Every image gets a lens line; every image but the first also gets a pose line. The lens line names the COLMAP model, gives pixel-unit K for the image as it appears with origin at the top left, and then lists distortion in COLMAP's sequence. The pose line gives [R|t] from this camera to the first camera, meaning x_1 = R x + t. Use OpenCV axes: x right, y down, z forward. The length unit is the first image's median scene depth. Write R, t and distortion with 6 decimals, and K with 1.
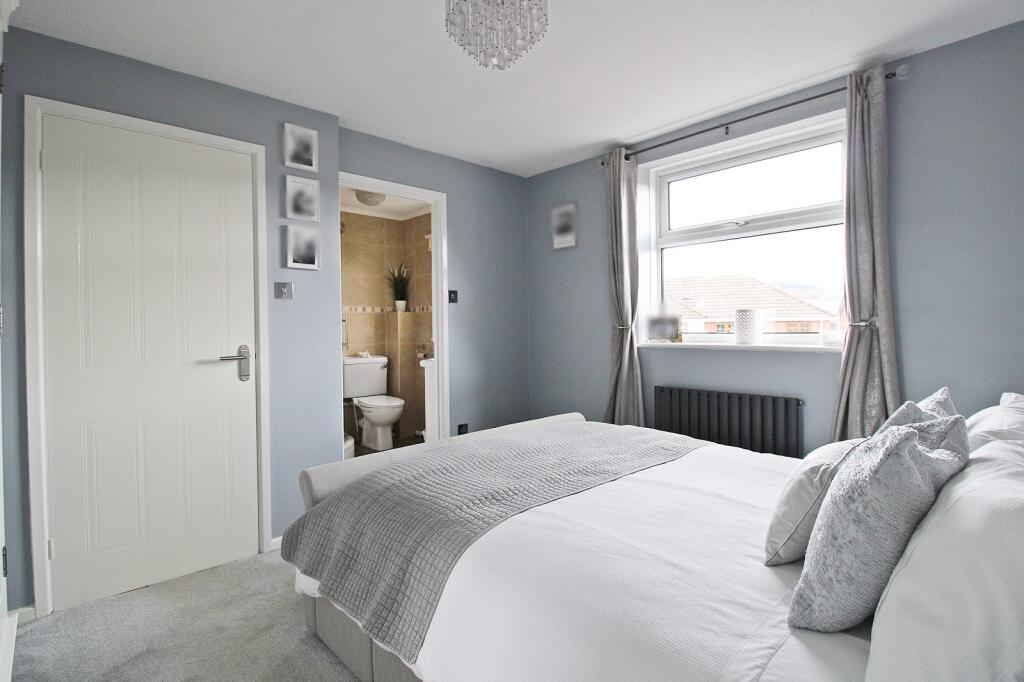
lens RADIAL K [[503.7, 0, 512.0], [0, 503.7, 341.0], [0, 0, 1]] dist [0.000841, -0.000011]
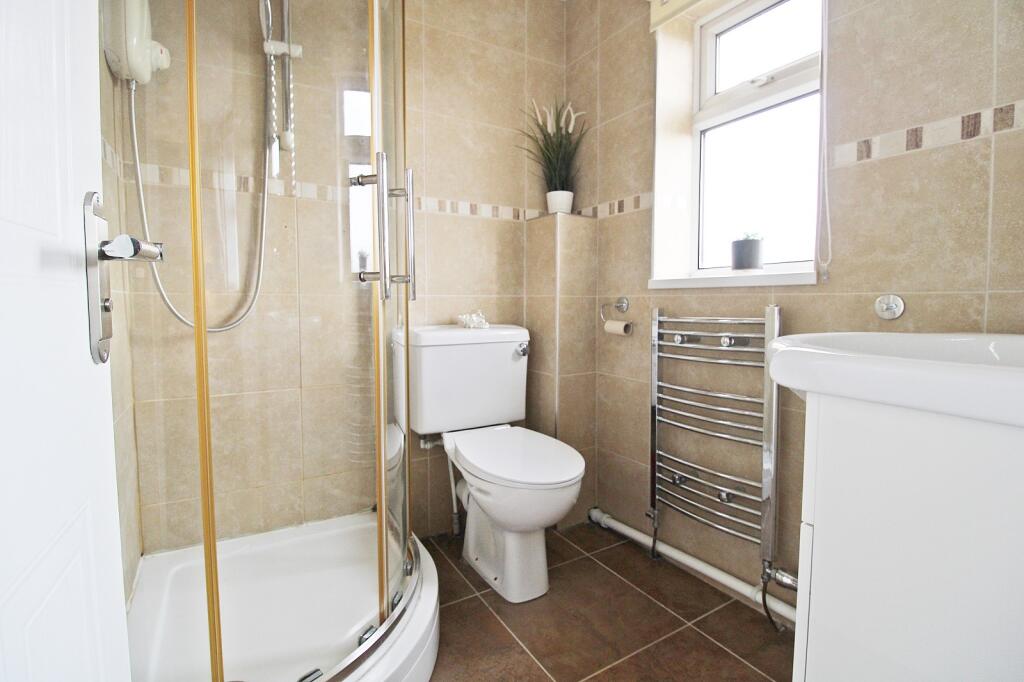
lens RADIAL K [[503.7, 0, 512.0], [0, 503.7, 341.0], [0, 0, 1]] dist [0.000841, -0.000011]
pose [[0.975803, 0.030506, -0.216511, -0.170870], [-0.016084, 0.997551, 0.068064, 0.014380], [0.218057, -0.062935, 0.973905, 0.598130]]
